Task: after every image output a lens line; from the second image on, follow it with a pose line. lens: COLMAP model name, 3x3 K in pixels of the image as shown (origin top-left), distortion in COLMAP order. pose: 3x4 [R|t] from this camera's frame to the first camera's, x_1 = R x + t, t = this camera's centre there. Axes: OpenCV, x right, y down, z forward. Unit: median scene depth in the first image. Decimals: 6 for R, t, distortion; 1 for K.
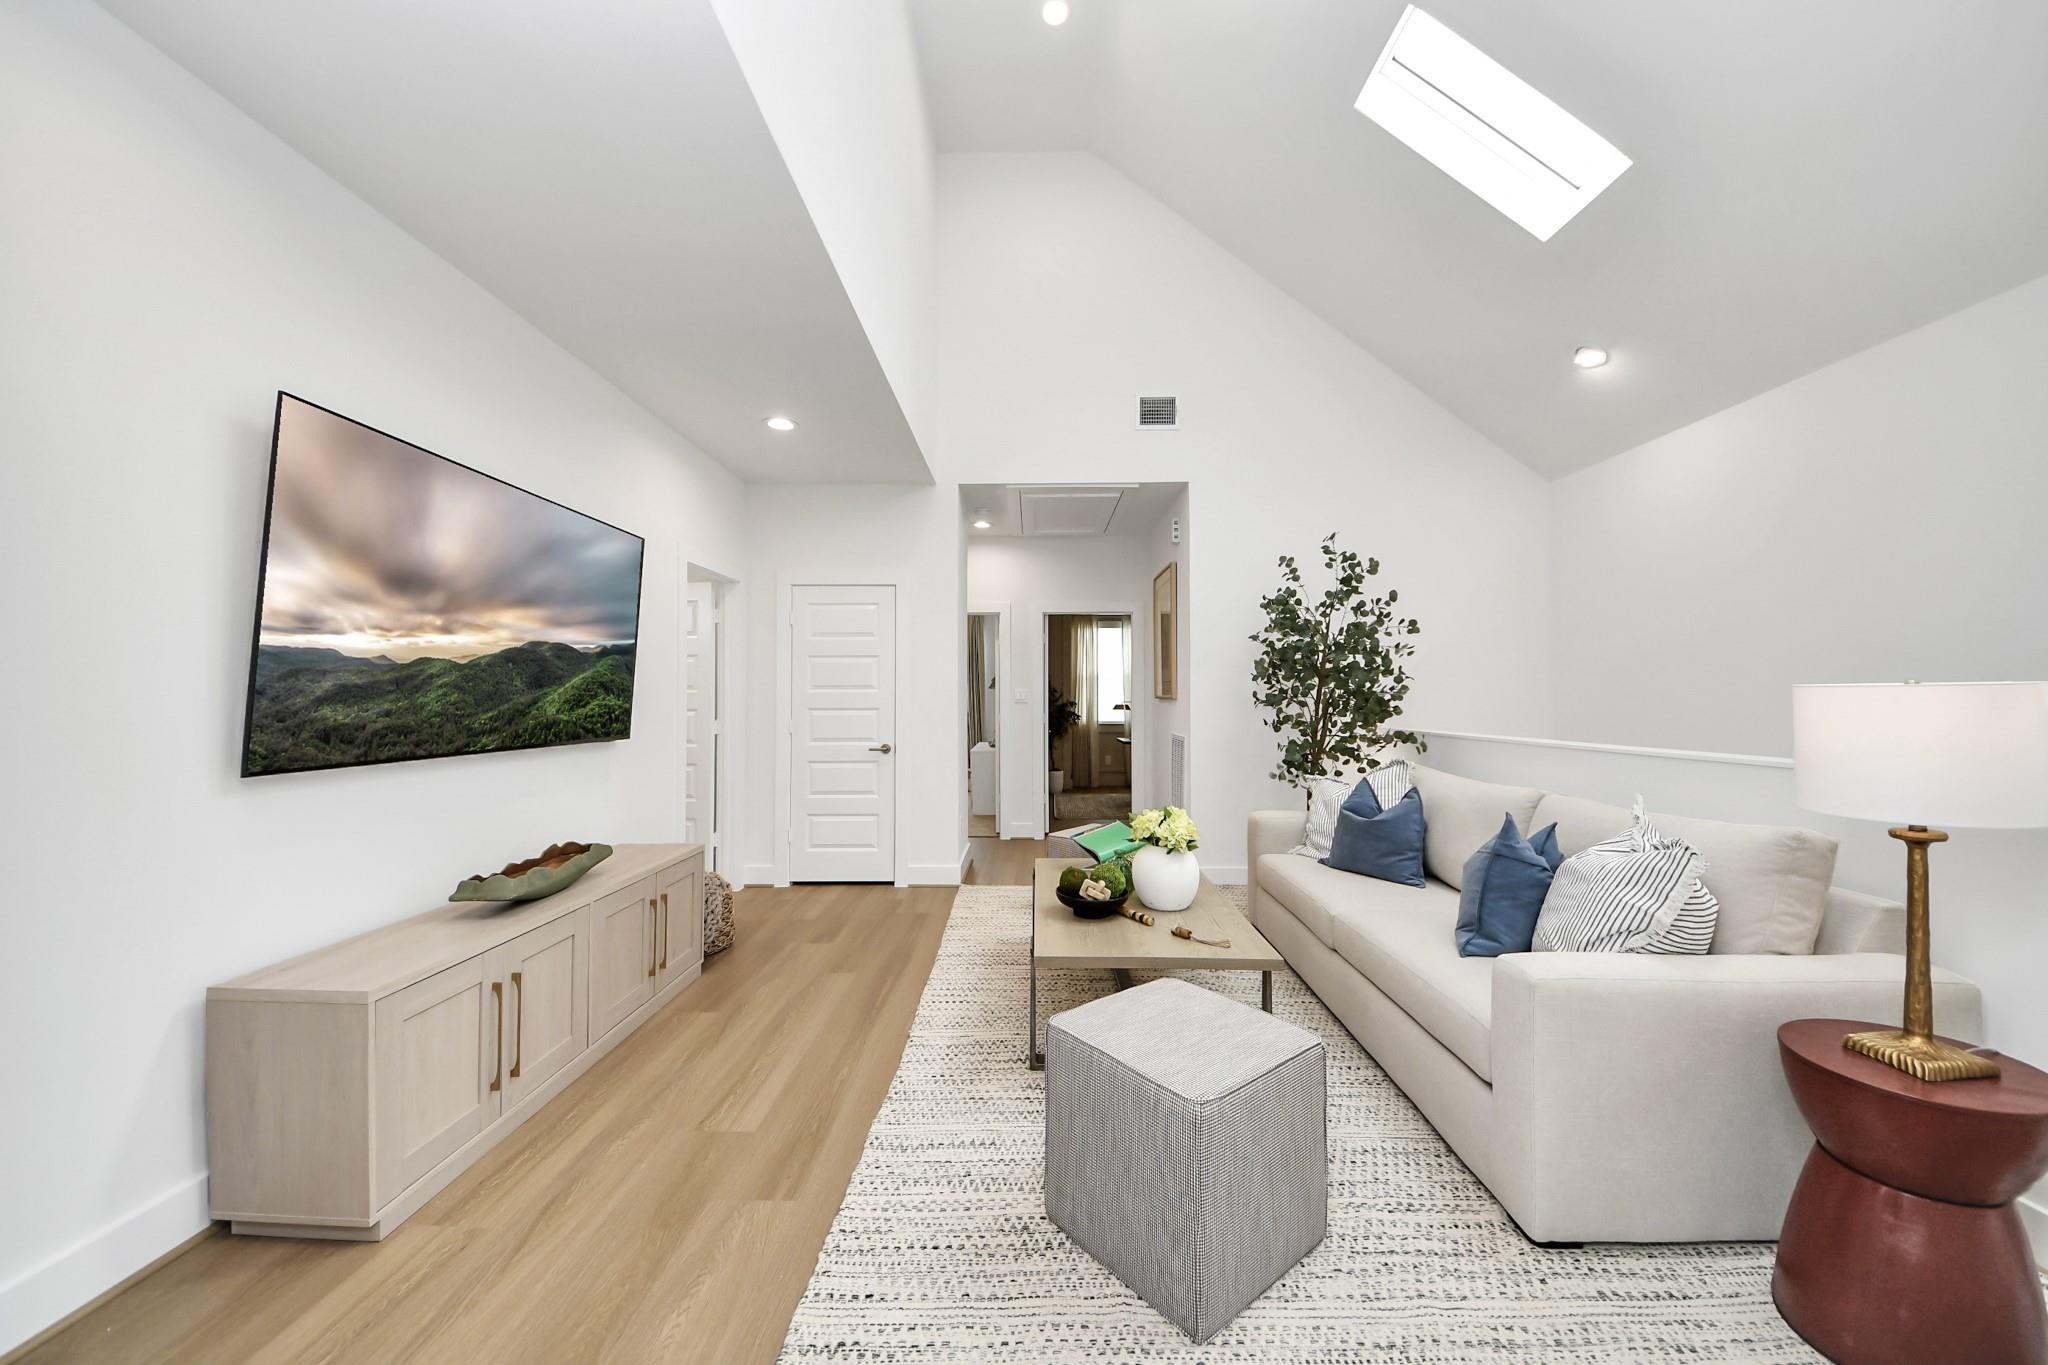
lens RADIAL K [[709.9, 0, 1009.7], [0, 709.9, 679.8], [0, 0, 1]] dist [0.031297, -0.021775]
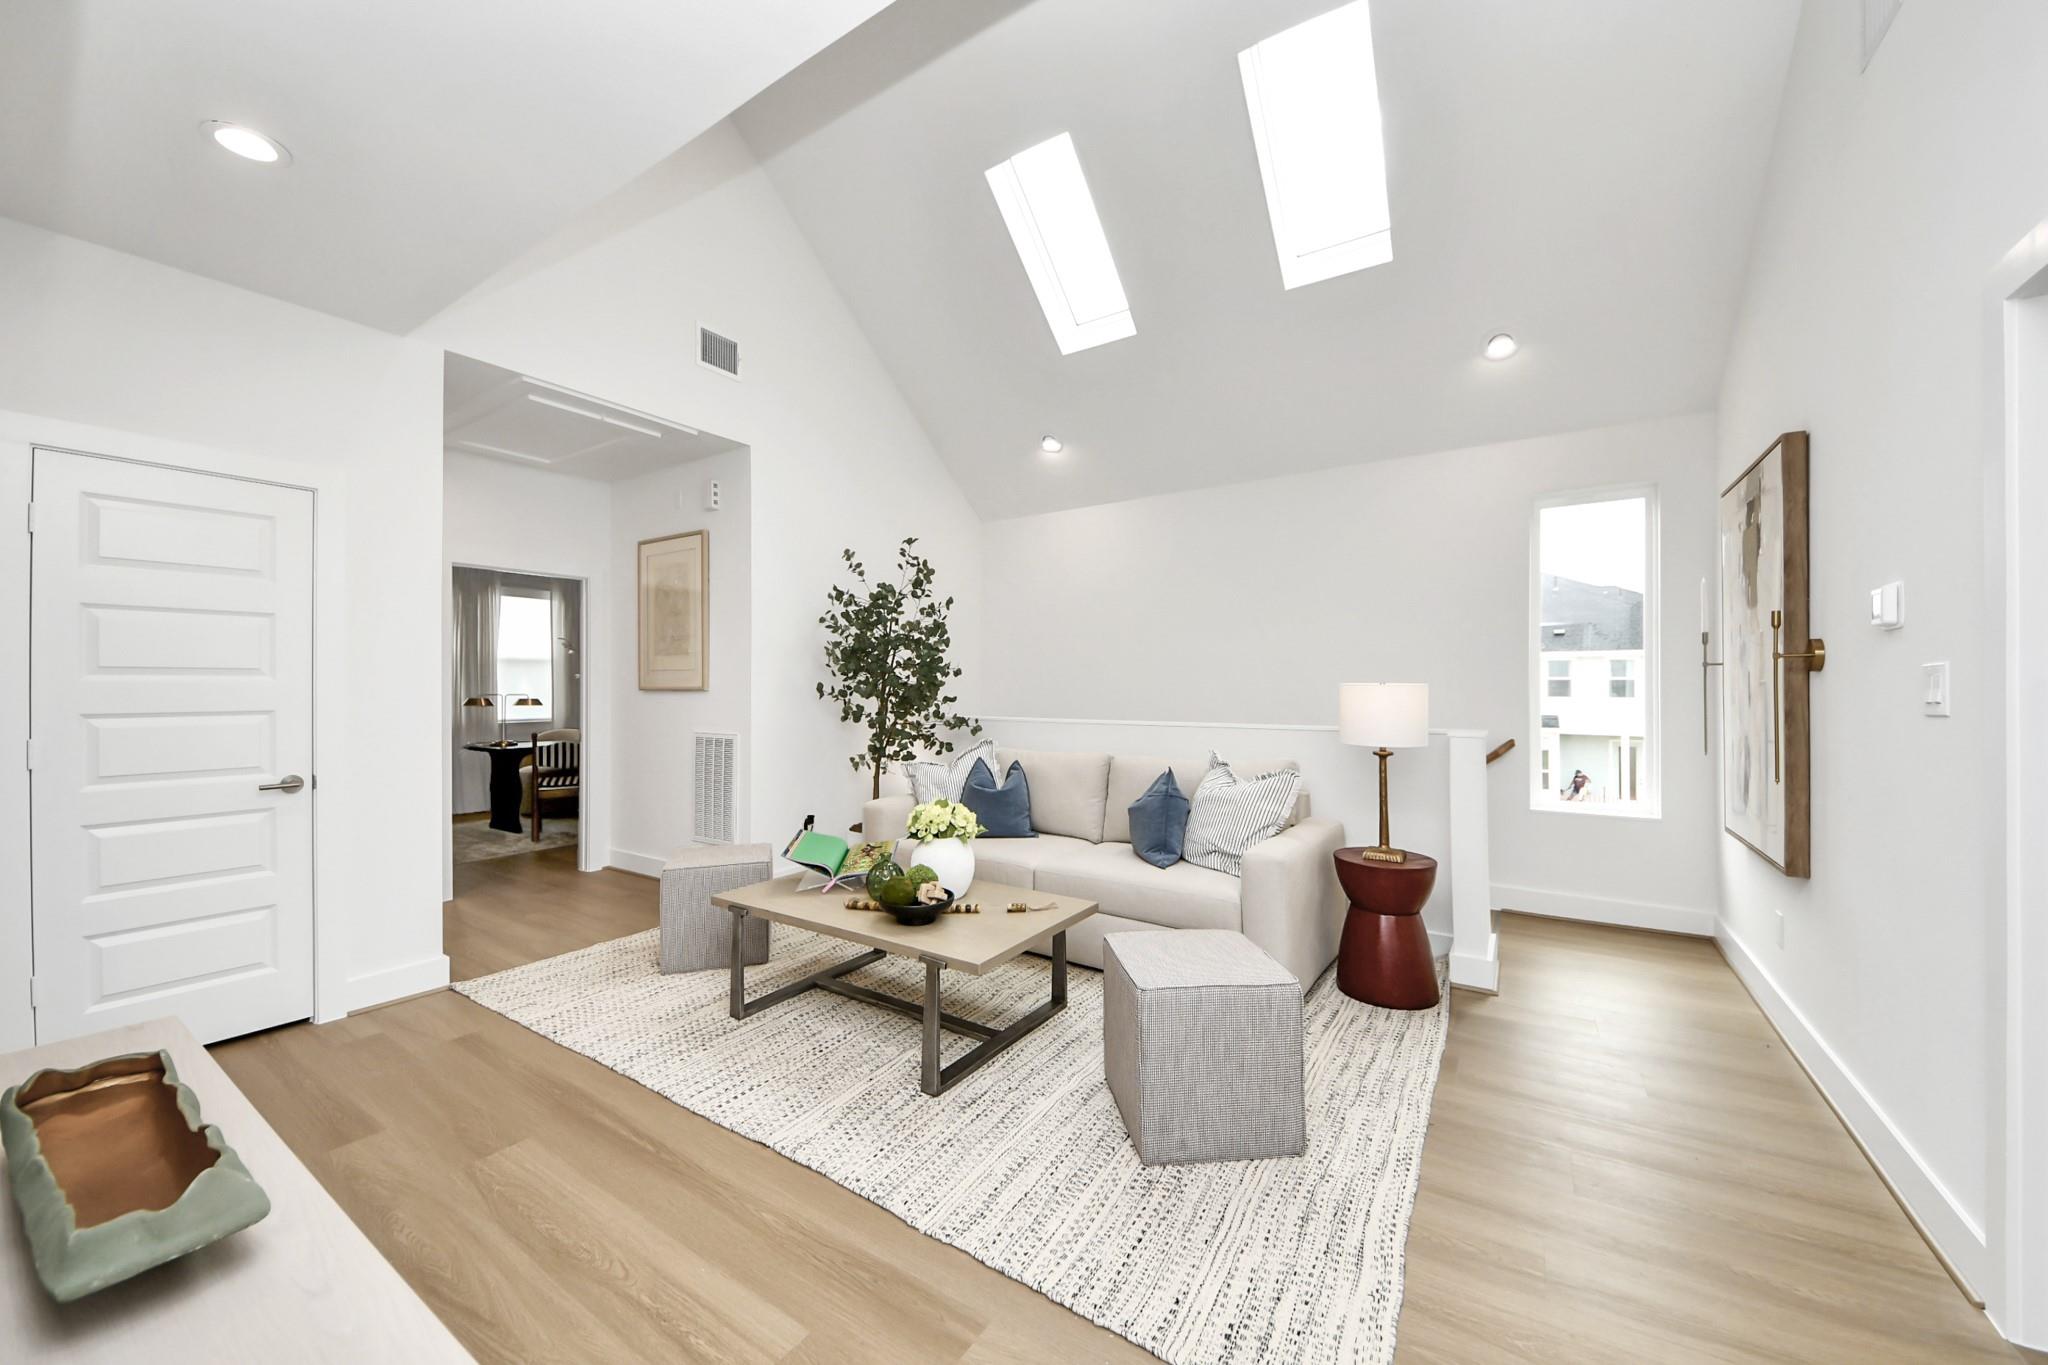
lens RADIAL K [[770.0, 0, 1018.8], [0, 770.0, 681.8], [0, 0, 1]] dist [0.044205, -0.020656]
pose [[0.524336, 0.007847, 0.851475, -0.774581], [-0.021804, 0.999753, 0.004213, 0.008003], [-0.851232, -0.020774, 0.524378, 0.402489]]
